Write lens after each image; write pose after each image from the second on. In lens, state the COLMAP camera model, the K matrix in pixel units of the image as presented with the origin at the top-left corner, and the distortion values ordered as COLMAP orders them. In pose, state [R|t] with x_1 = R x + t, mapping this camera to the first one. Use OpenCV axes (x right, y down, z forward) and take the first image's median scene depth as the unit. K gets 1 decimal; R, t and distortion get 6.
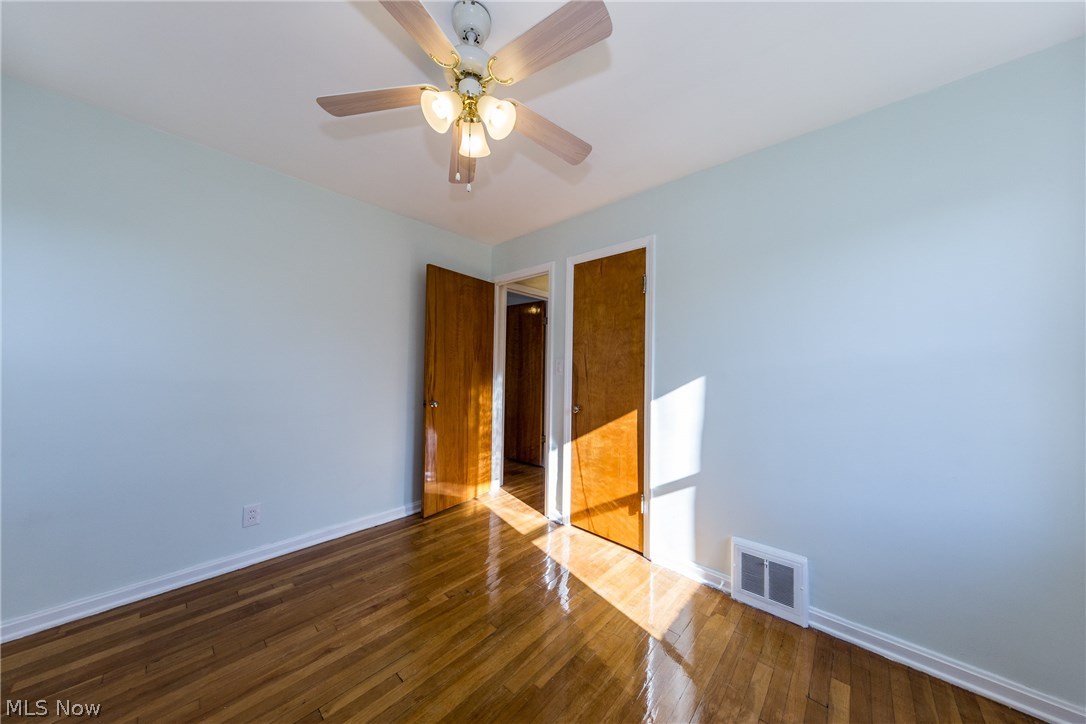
lens RADIAL K [[344.3, 0, 545.6], [0, 344.3, 360.4], [0, 0, 1]] dist [0.001621, -0.000027]
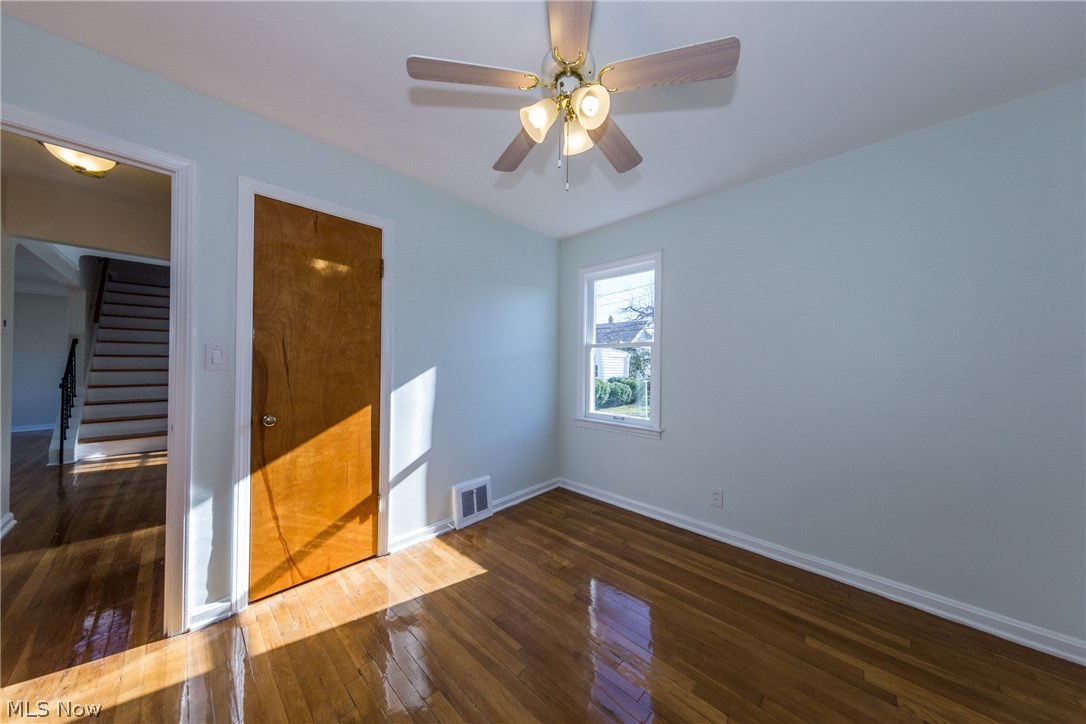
lens RADIAL K [[344.3, 0, 545.6], [0, 344.3, 360.4], [0, 0, 1]] dist [0.001621, -0.000027]
pose [[0.010889, -0.008743, 0.999902, -0.628936], [-0.038328, 0.999223, 0.009154, 0.000154], [-0.999206, -0.038424, 0.010546, 0.524893]]
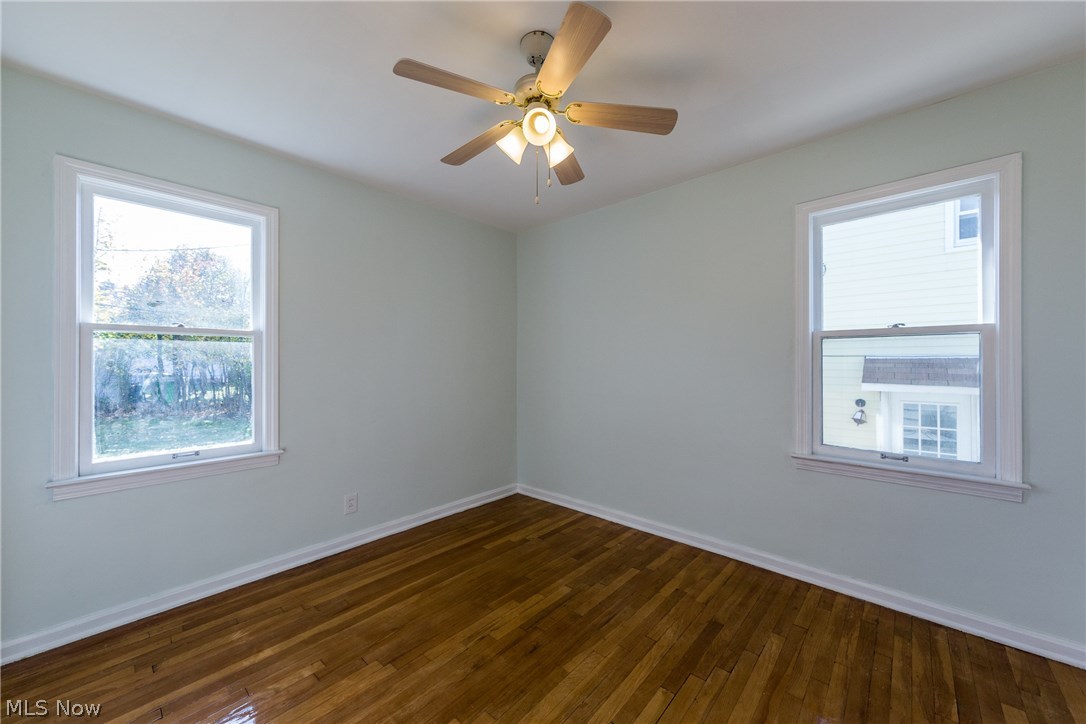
lens RADIAL K [[394.0, 0, 543.0], [0, 394.0, 362.0], [0, 0, 1]] dist [0.000669, 0.000008]
pose [[-0.999960, -0.008867, 0.001144, -0.131210], [-0.008898, 0.999507, -0.030100, 0.028856], [-0.000877, -0.030109, -0.999546, 1.137323]]
